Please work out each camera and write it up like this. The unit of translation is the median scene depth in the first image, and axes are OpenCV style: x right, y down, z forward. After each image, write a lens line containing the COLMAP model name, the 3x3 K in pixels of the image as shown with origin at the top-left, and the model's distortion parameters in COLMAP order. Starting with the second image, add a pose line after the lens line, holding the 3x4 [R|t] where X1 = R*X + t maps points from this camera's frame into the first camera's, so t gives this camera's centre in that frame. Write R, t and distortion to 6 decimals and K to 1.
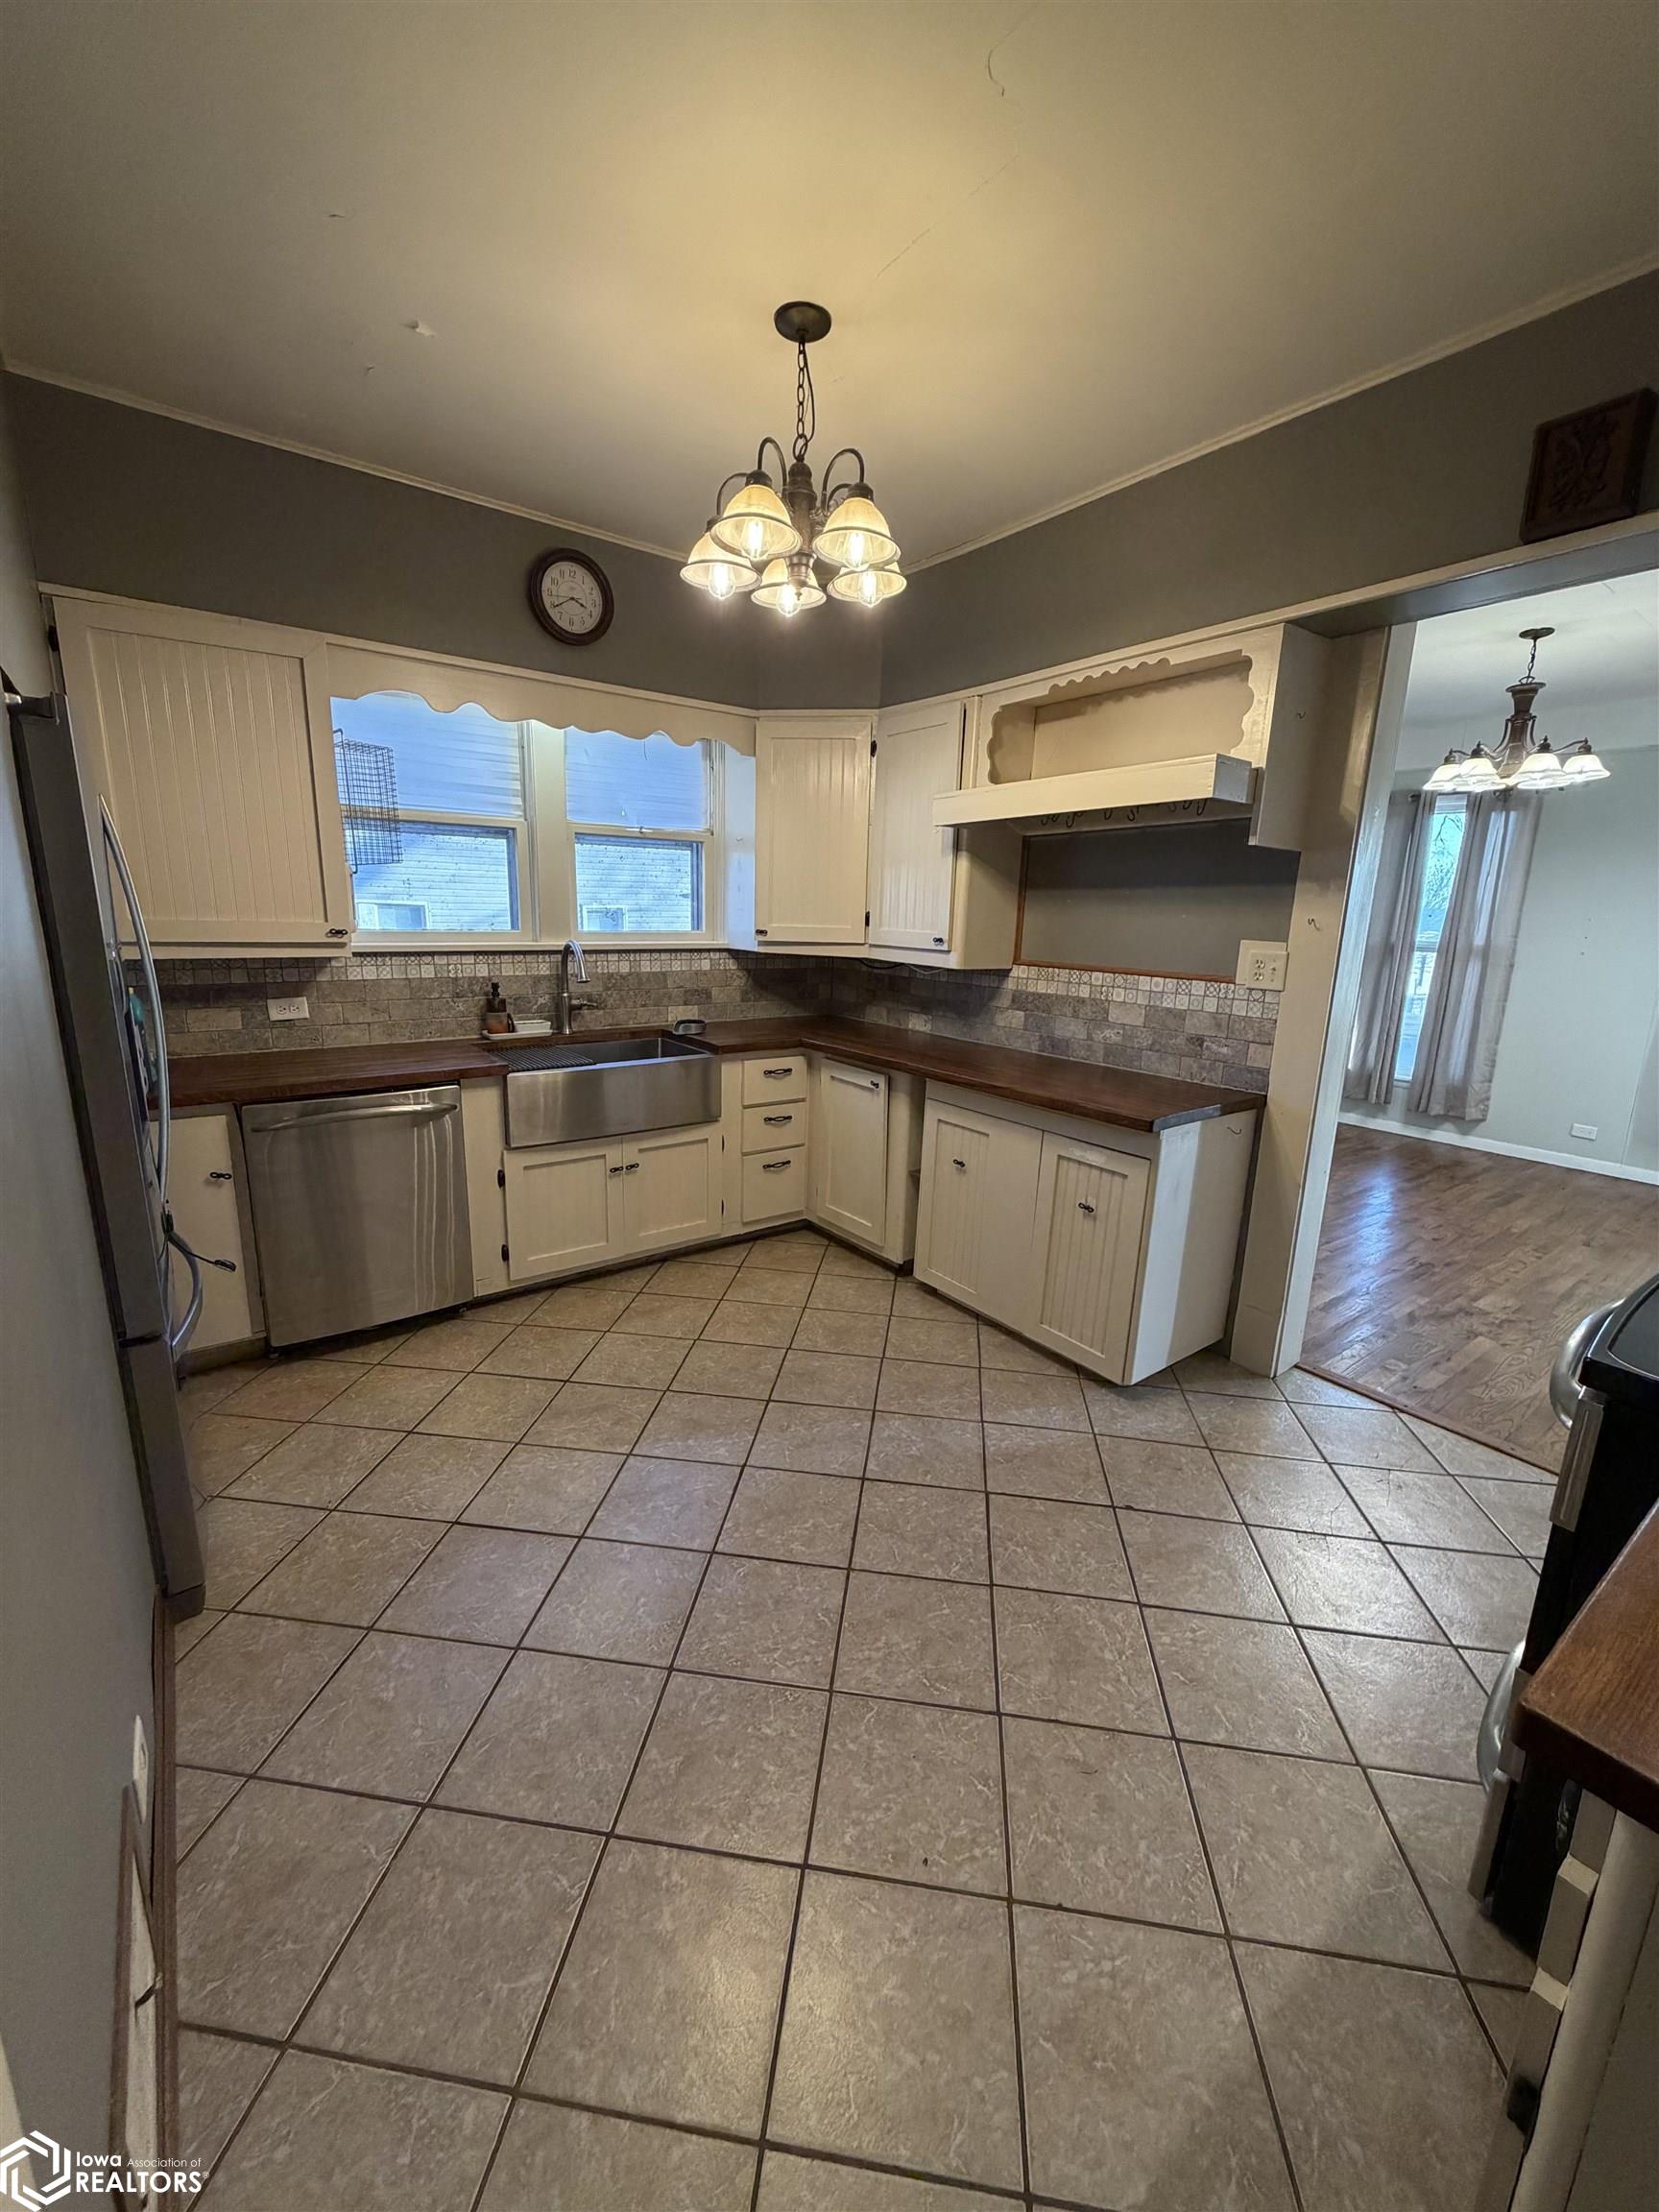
lens RADIAL K [[877.8, 0, 824.0], [0, 877.8, 1103.5], [0, 0, 1]] dist [-0.003967, -0.000225]
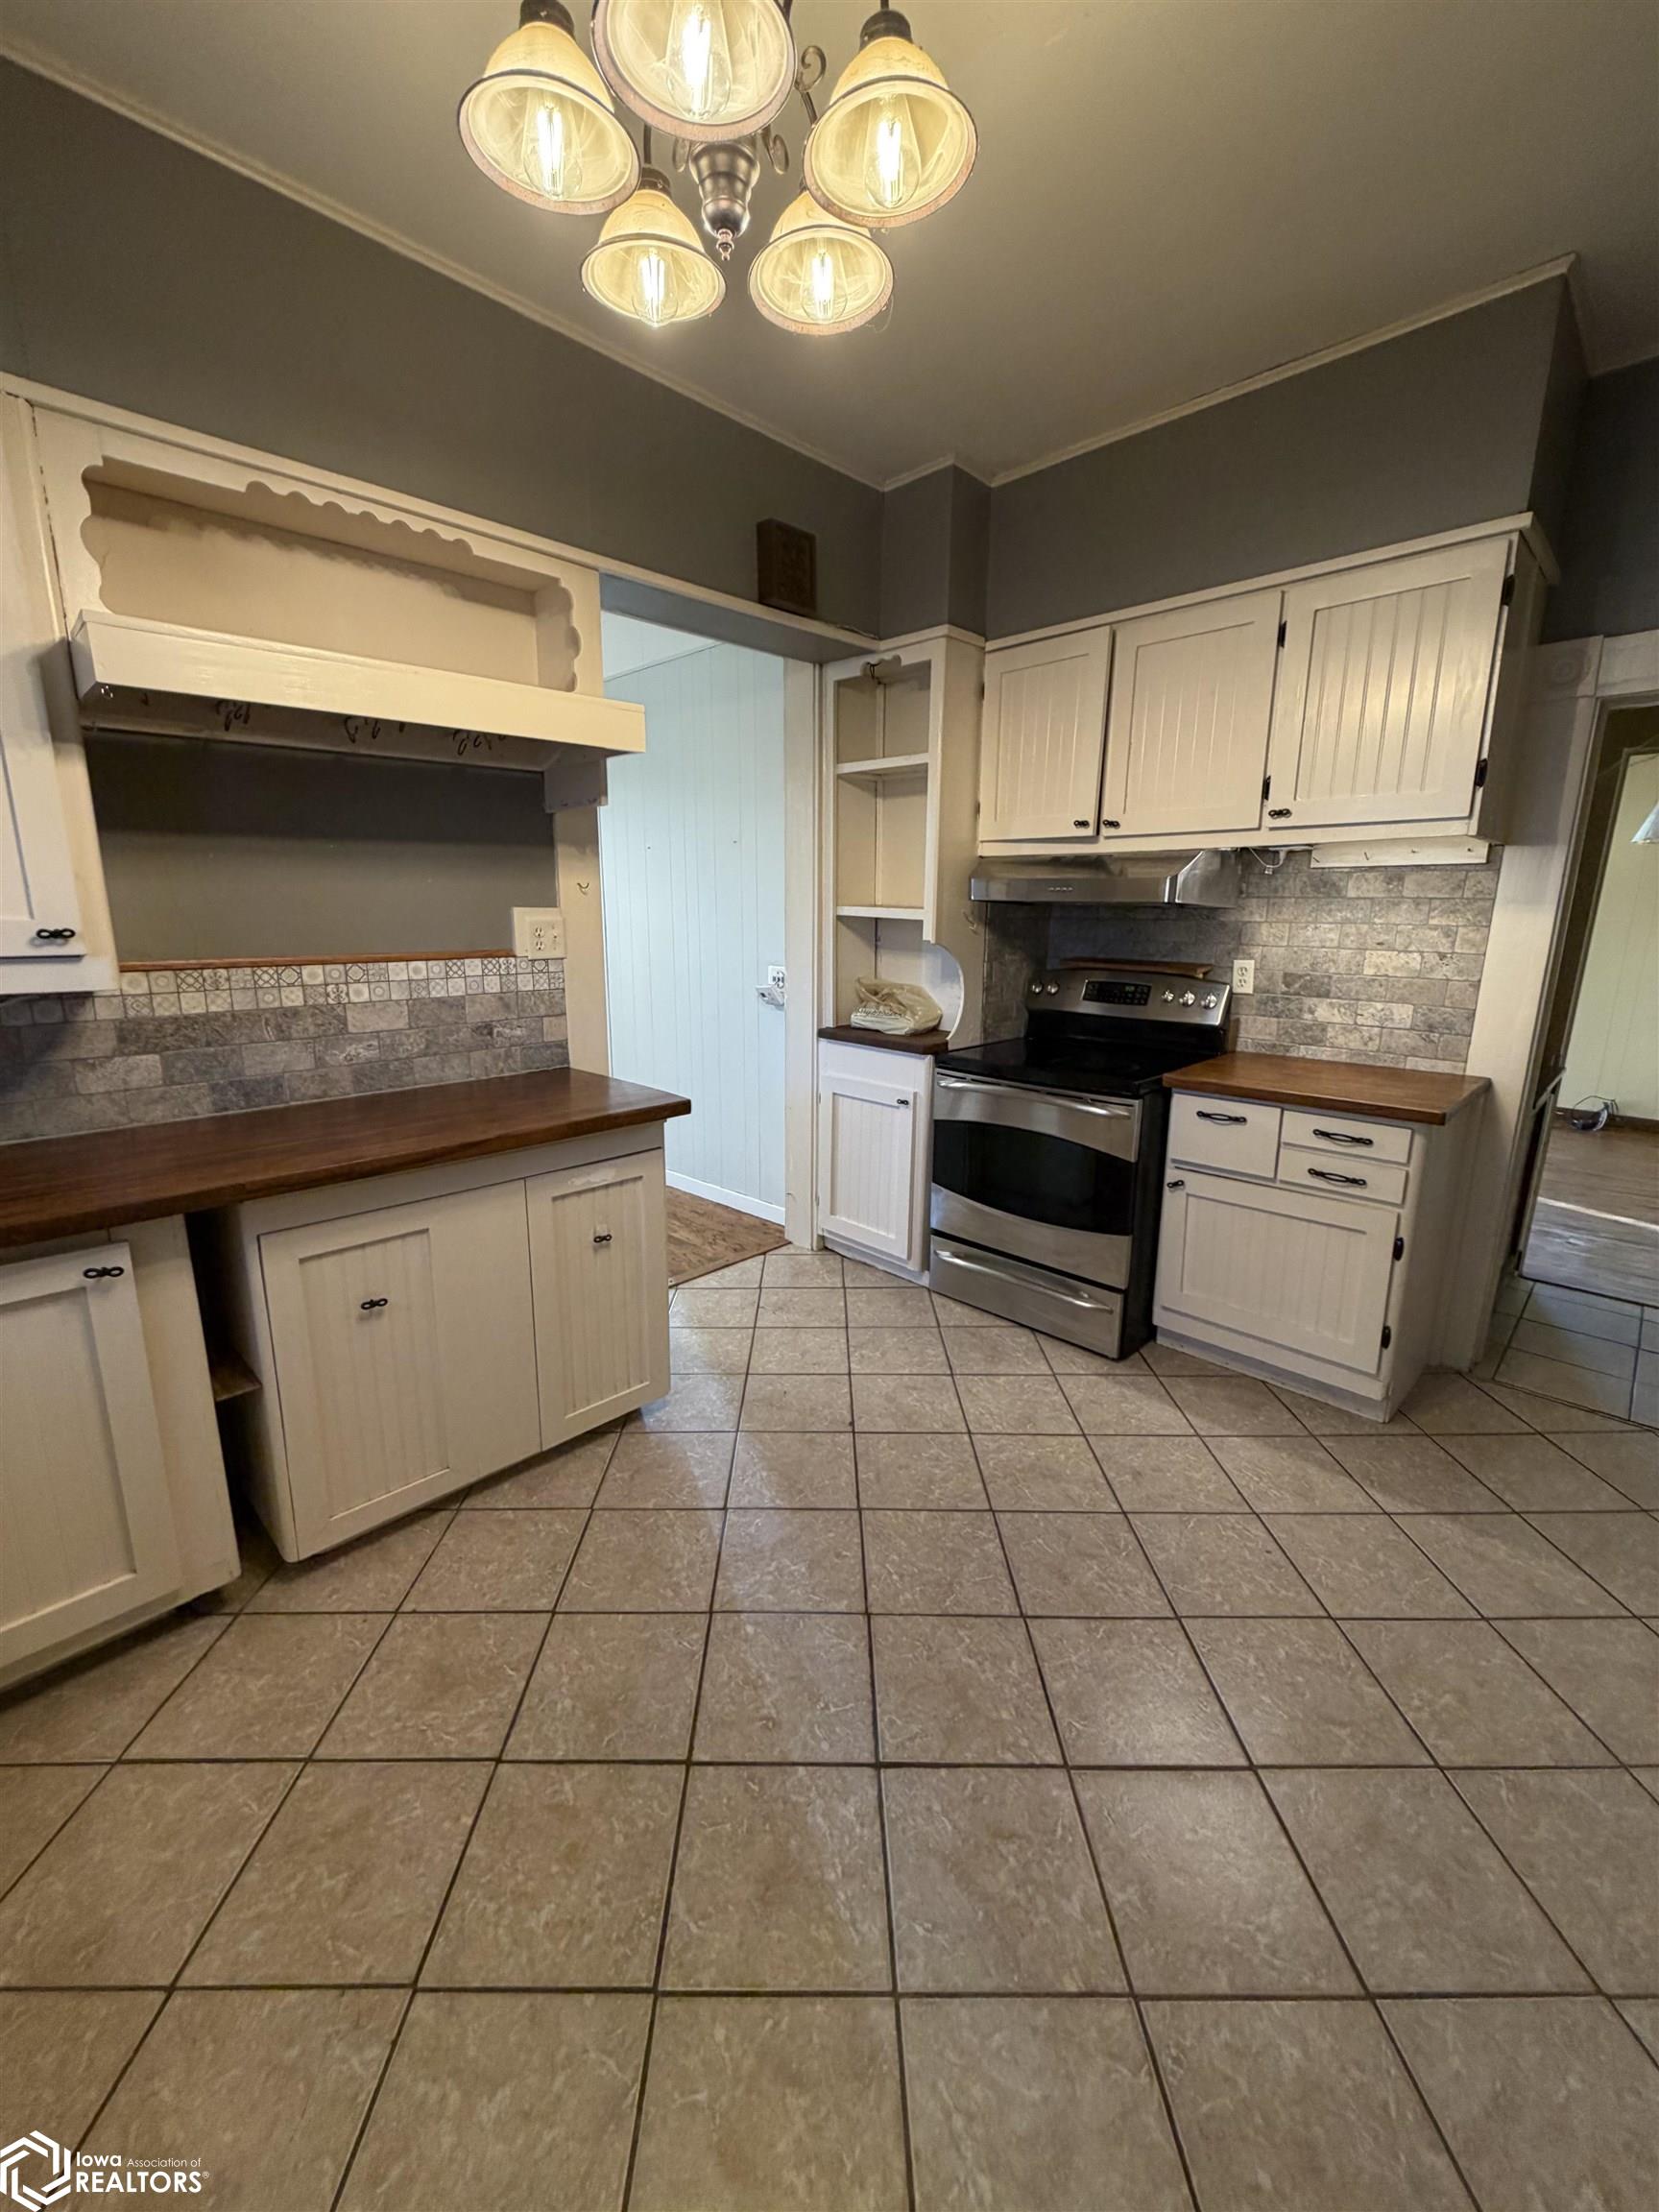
lens RADIAL K [[881.5, 0, 828.6], [0, 881.5, 1101.4], [0, 0, 1]] dist [0.000967, 0.000178]
pose [[-0.151366, -0.244396, 0.957789, -0.449764], [0.203979, 0.940375, 0.272189, -0.167500], [-0.967203, 0.236569, -0.092489, 0.764135]]
